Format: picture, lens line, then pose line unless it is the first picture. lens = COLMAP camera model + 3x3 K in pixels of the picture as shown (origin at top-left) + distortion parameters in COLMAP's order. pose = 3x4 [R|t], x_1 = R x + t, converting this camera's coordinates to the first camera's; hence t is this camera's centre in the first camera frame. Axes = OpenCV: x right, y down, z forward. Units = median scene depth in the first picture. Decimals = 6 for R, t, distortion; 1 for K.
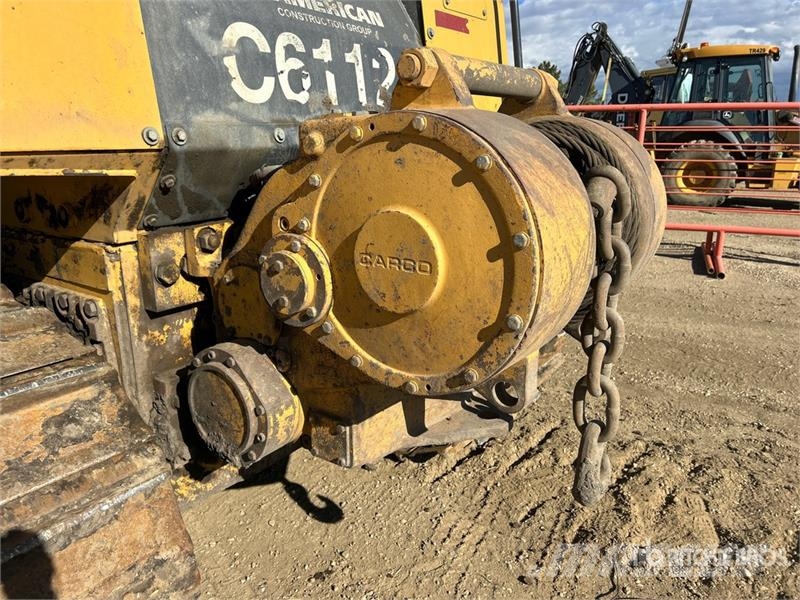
lens RADIAL K [[603.4, 0, 394.9], [0, 603.4, 295.9], [0, 0, 1]] dist [0.057899, -0.075801]
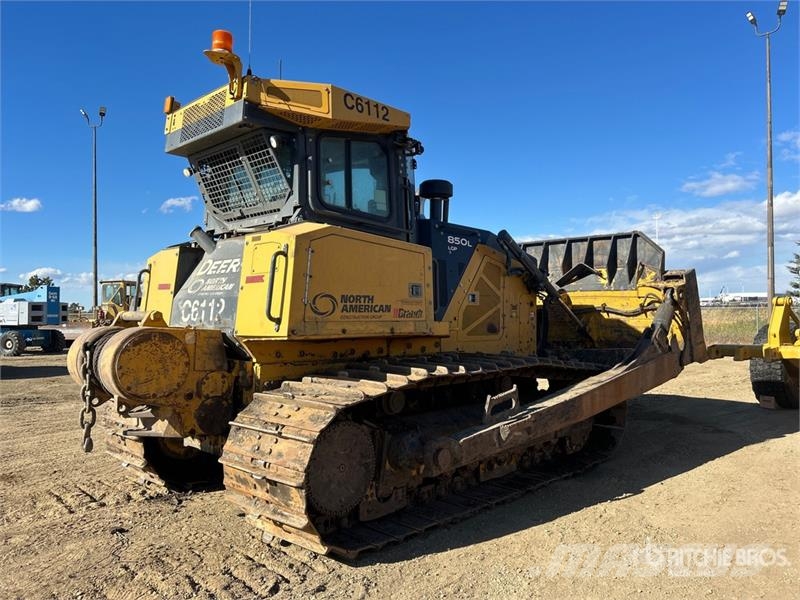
lens RADIAL K [[598.8, 0, 402.3], [0, 598.8, 304.1], [0, 0, 1]] dist [0.082997, -0.113102]
pose [[-0.151767, -0.018203, -0.988249, 2.892384], [-0.254492, 0.966841, 0.021274, -0.779640], [0.955092, 0.254730, -0.151367, 2.599290]]
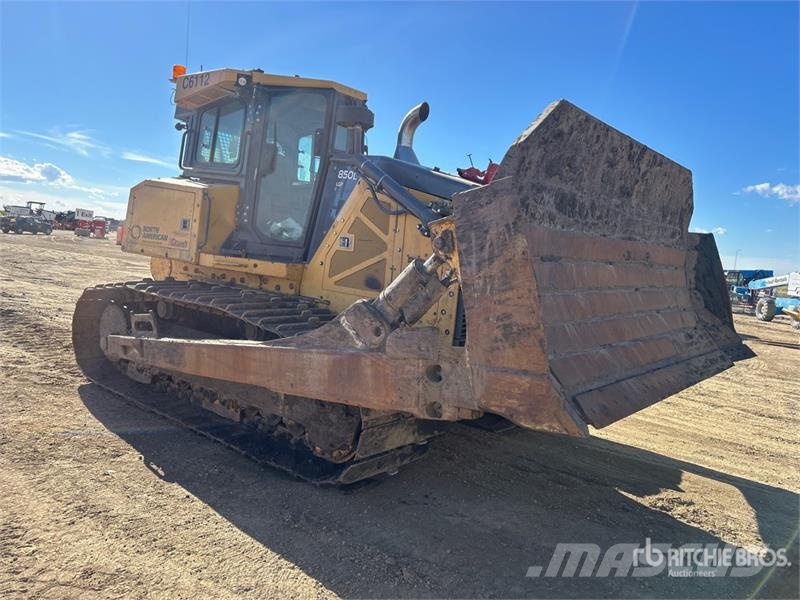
lens RADIAL K [[603.0, 0, 403.4], [0, 603.0, 299.9], [0, 0, 1]] dist [0.079820, -0.124892]
pose [[-0.993753, -0.096112, 0.056724, -2.094101], [-0.071038, 0.936756, 0.342699, -1.819463], [-0.086073, 0.336529, -0.937731, 5.976891]]
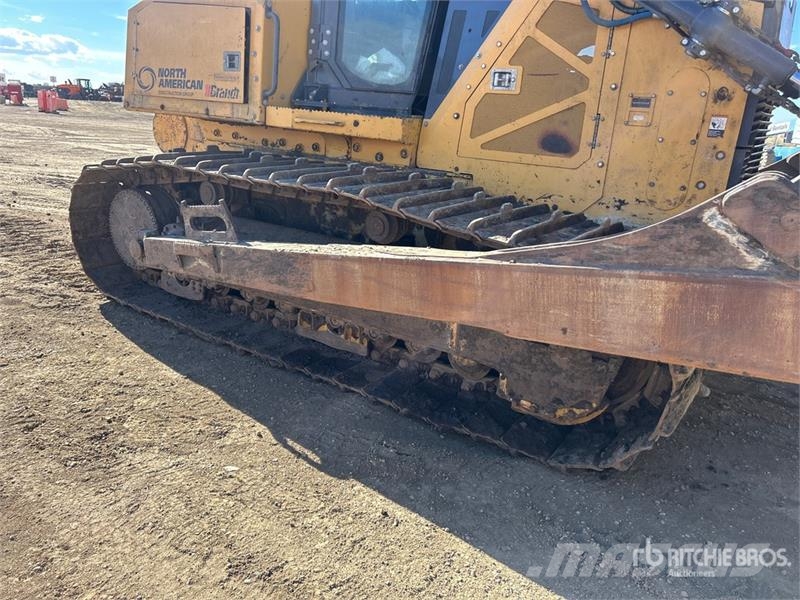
lens RADIAL K [[603.4, 0, 394.9], [0, 603.4, 295.9], [0, 0, 1]] dist [0.057899, -0.075801]
pose [[-0.997987, -0.053701, -0.033747, -1.029844], [-0.063424, 0.845044, 0.530921, -1.385916], [0.000007, 0.531993, -0.846749, 4.915446]]
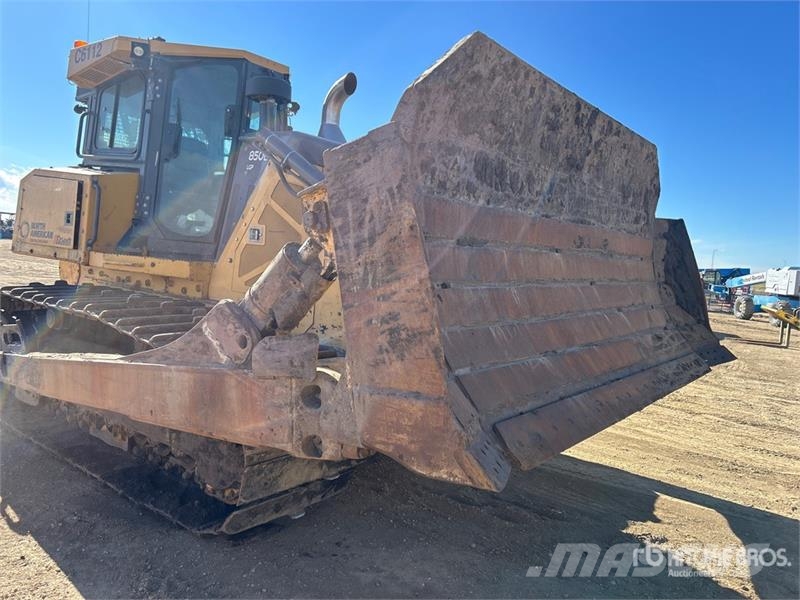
lens RADIAL K [[603.8, 0, 400.3], [0, 603.8, 295.8], [0, 0, 1]] dist [0.072143, -0.117097]
pose [[-0.996446, -0.076882, 0.034417, -2.375428], [-0.061481, 0.943112, 0.326740, -1.631862], [-0.057579, 0.323463, -0.944487, 5.448067]]
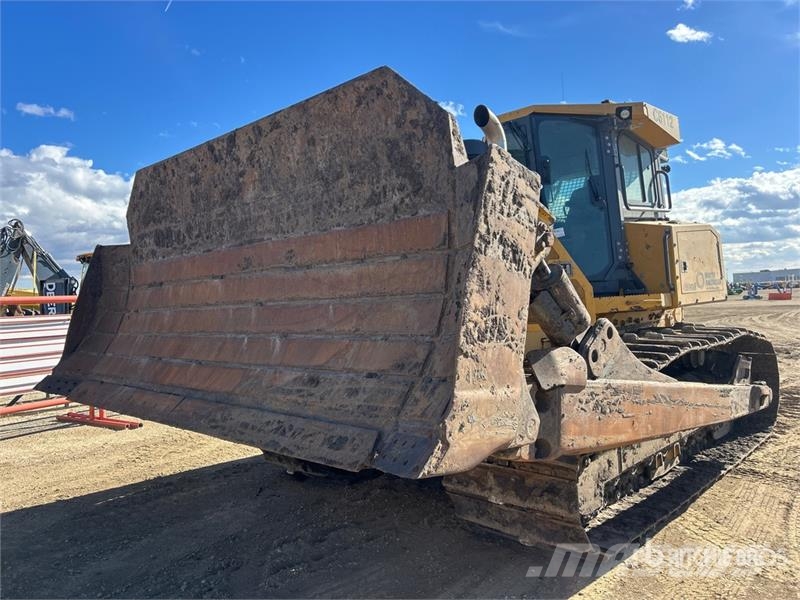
lens RADIAL K [[603.4, 0, 394.9], [0, 603.4, 295.9], [0, 0, 1]] dist [0.057899, -0.075801]
pose [[0.159453, -0.009730, 0.987158, -5.305641], [0.297313, 0.953999, -0.038621, -0.679226], [-0.941371, 0.299653, 0.155010, 2.097466]]
